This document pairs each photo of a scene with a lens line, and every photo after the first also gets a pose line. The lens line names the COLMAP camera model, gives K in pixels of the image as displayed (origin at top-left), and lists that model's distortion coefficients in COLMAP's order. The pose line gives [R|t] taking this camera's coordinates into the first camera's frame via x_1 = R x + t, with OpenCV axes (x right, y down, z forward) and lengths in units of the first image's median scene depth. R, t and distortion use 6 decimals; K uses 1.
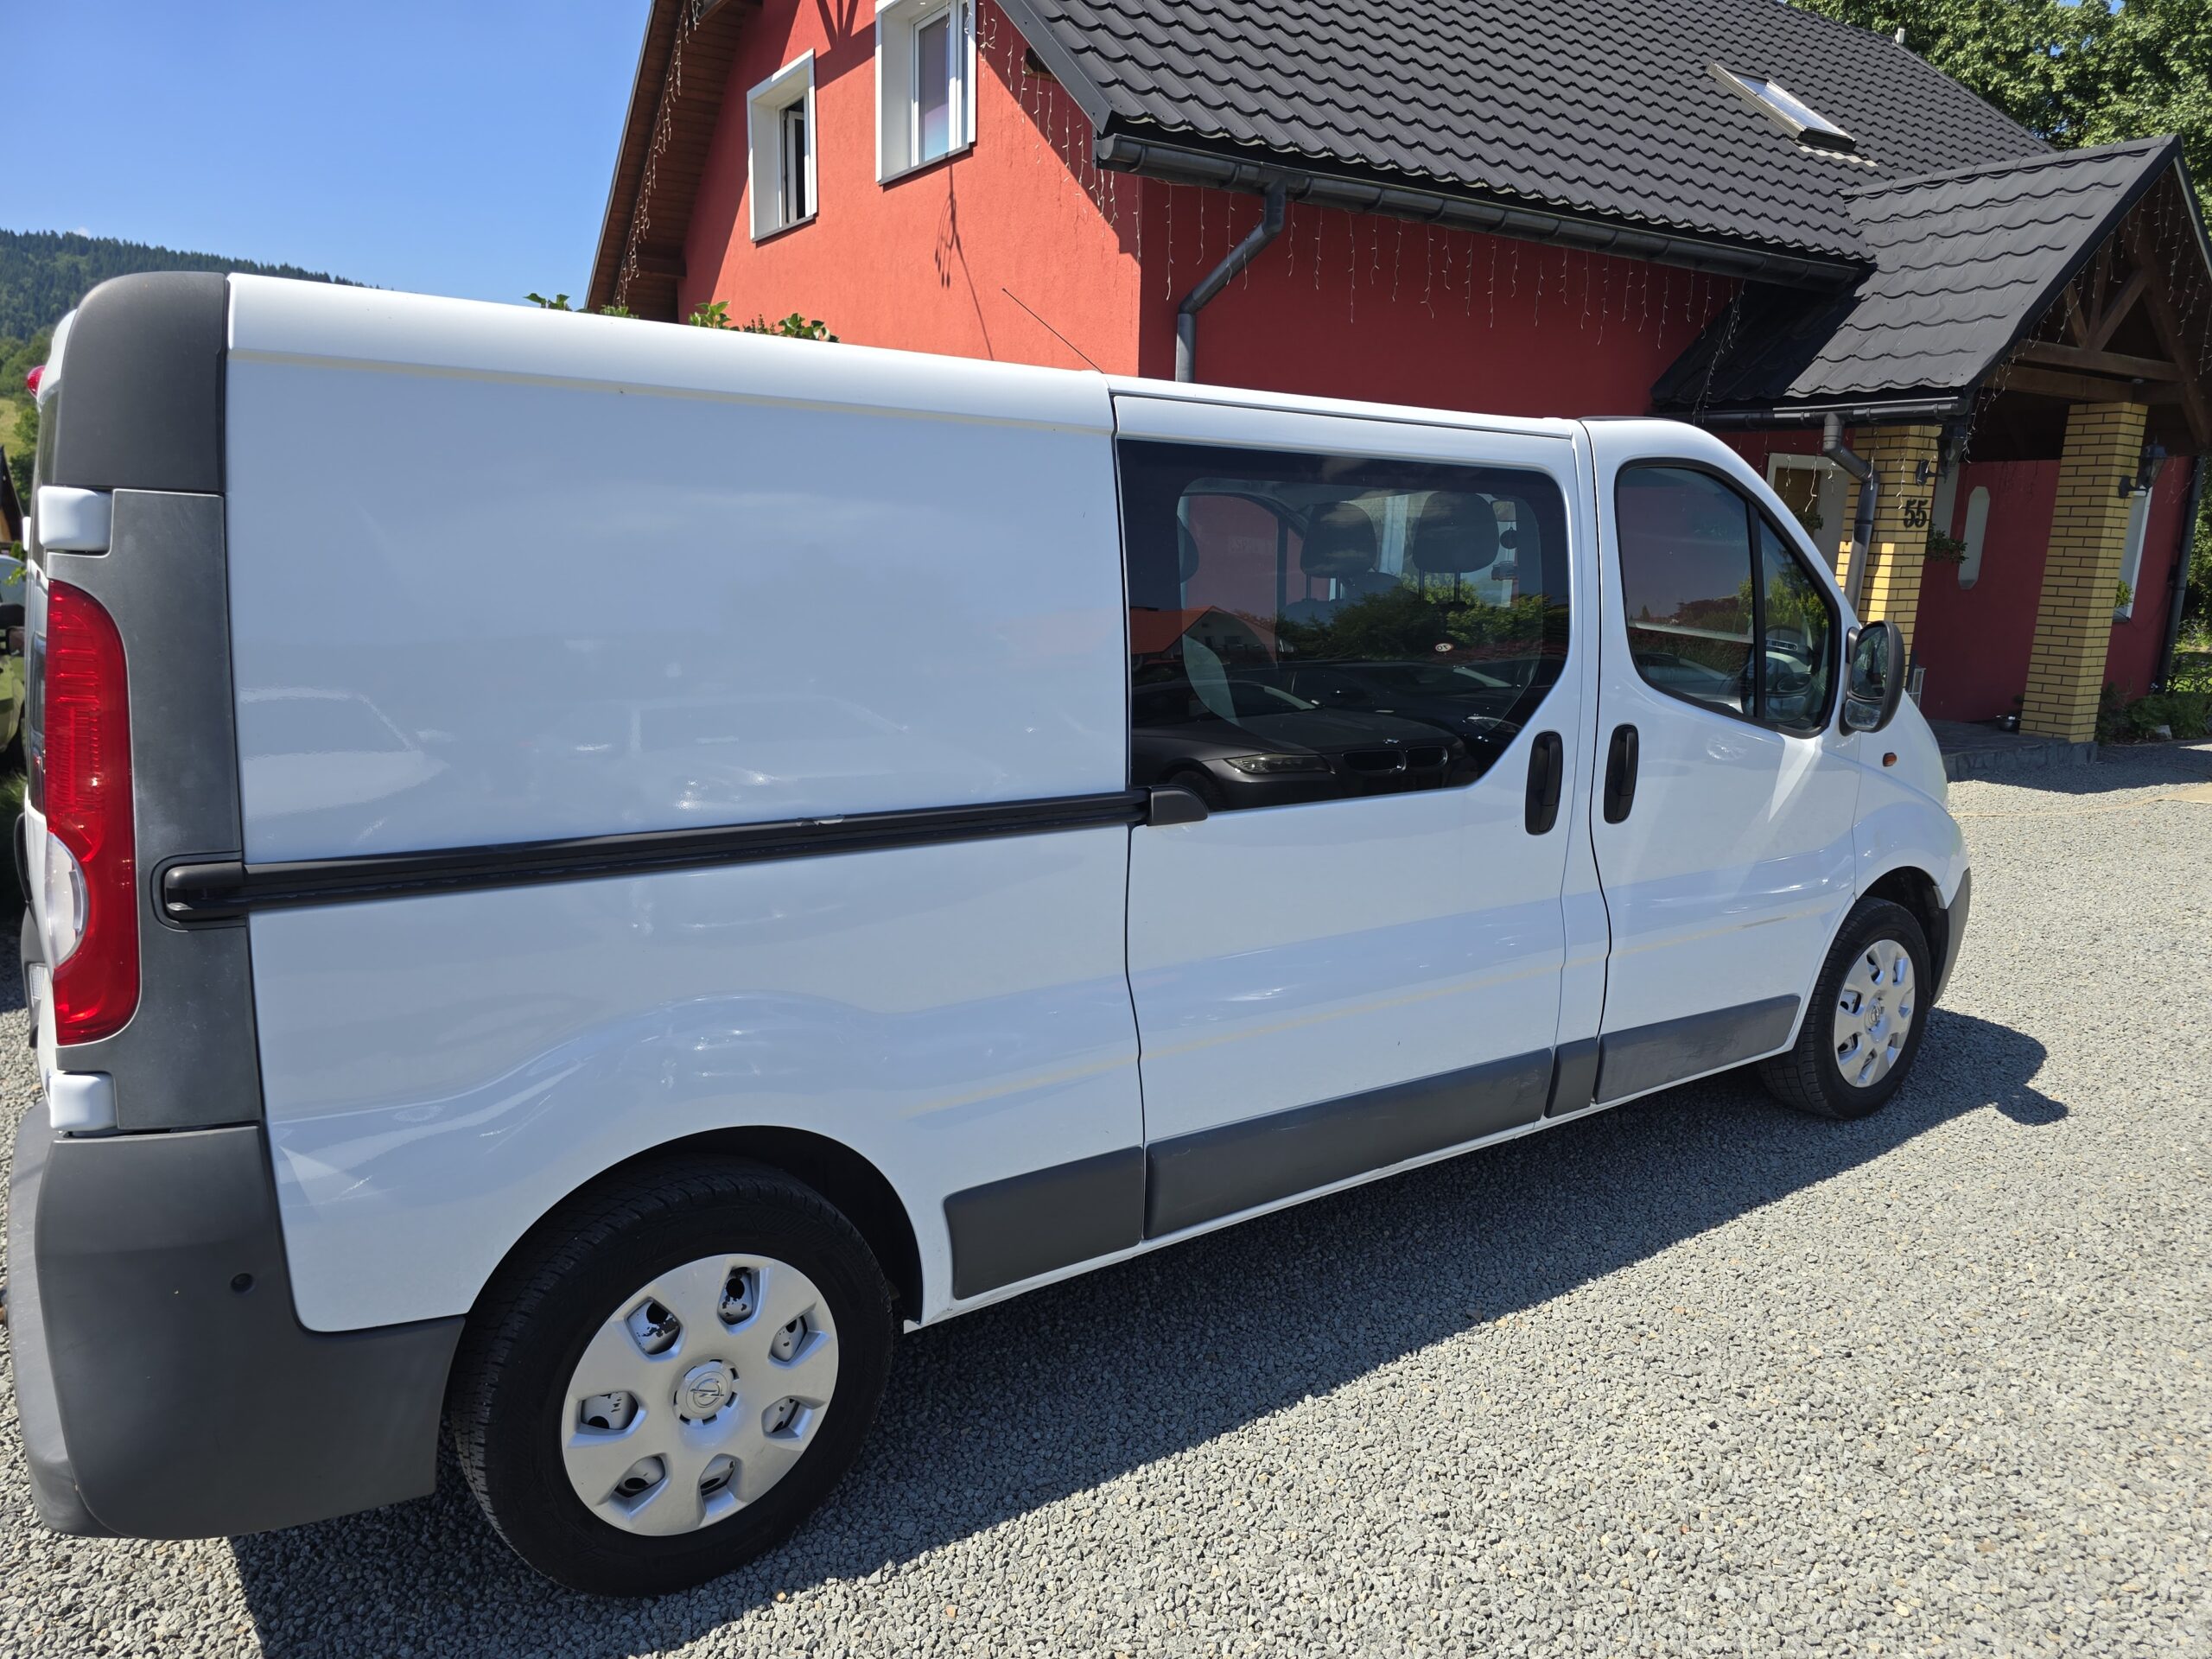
lens RADIAL K [[1492.4, 0, 1124.8], [0, 1492.4, 840.8], [0, 0, 1]] dist [0.039005, -0.033573]
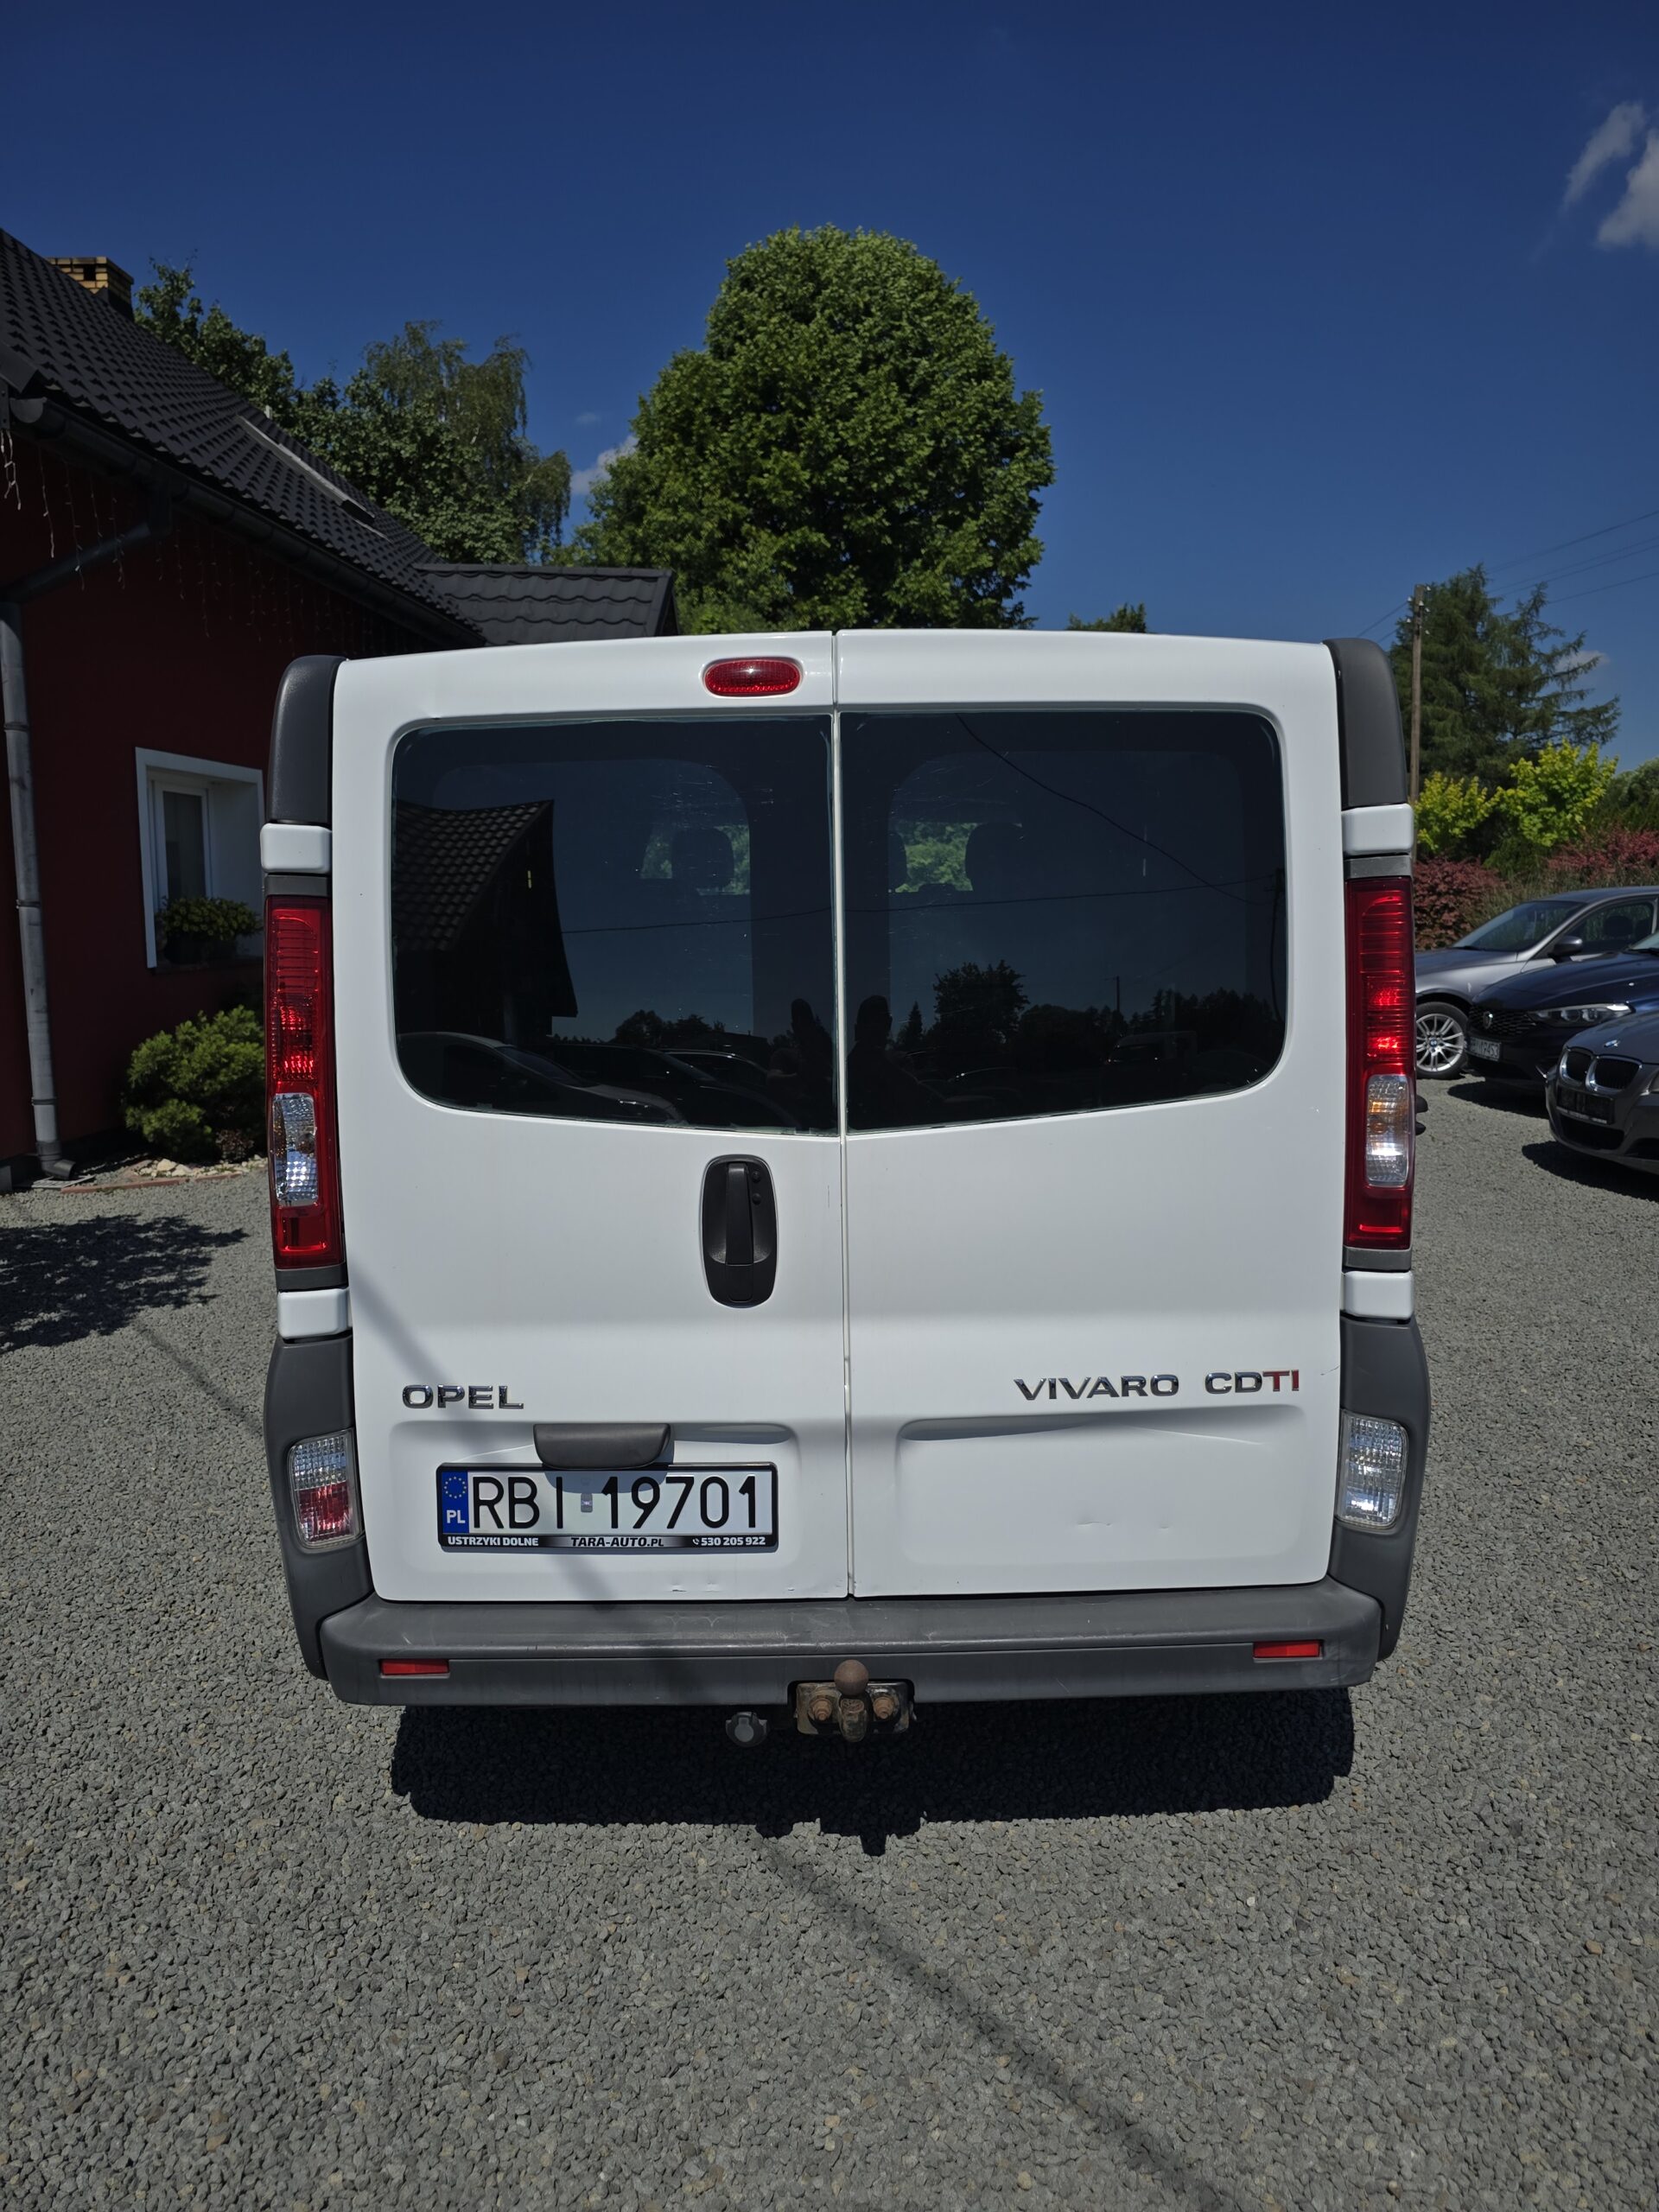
lens RADIAL K [[1492.4, 0, 844.7], [0, 1492.4, 1126.1], [0, 0, 1]] dist [0.039005, -0.033573]
pose [[0.583266, -0.142506, 0.799683, -0.436404], [0.165818, 0.984648, 0.054525, -0.022305], [-0.795176, 0.100799, 0.597942, 0.128745]]
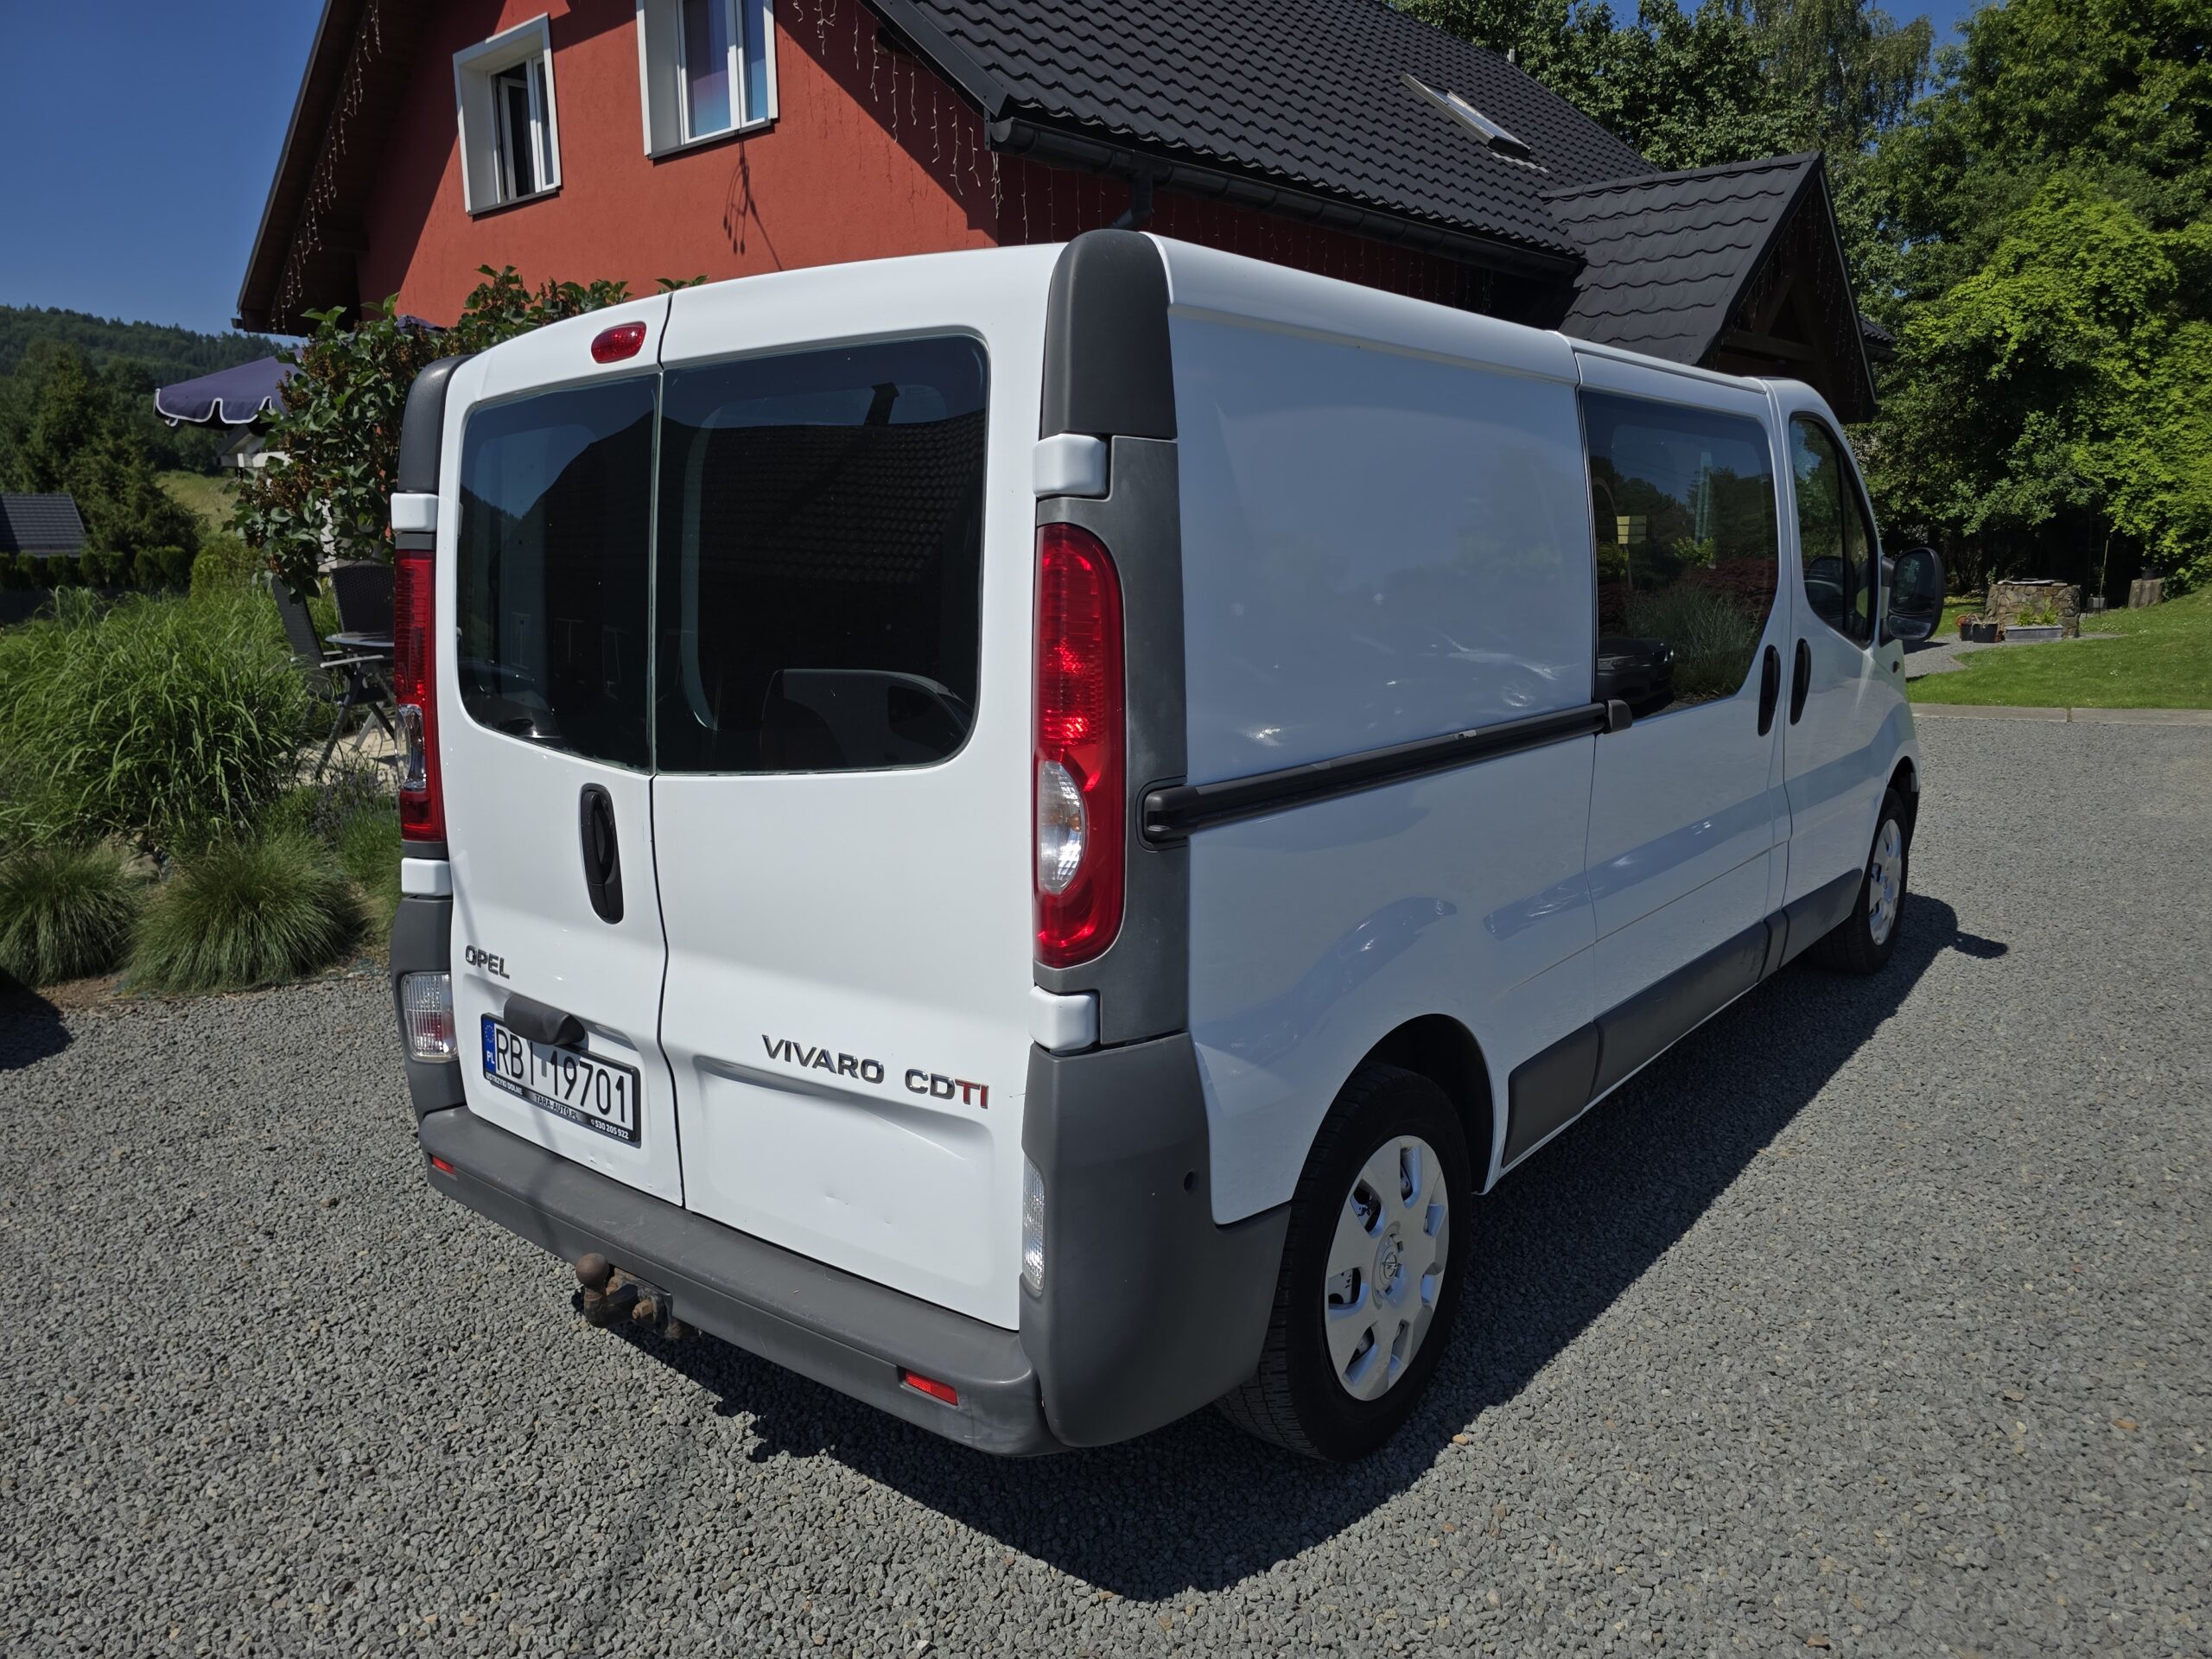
lens RADIAL K [[1492.4, 0, 1116.6], [0, 1492.4, 830.7], [0, 0, 1]] dist [0.039005, -0.033573]
pose [[0.964198, -0.081547, 0.252335, -0.220351], [0.081418, 0.996620, 0.010968, 0.007263], [-0.252376, 0.009969, 0.967578, -0.002709]]
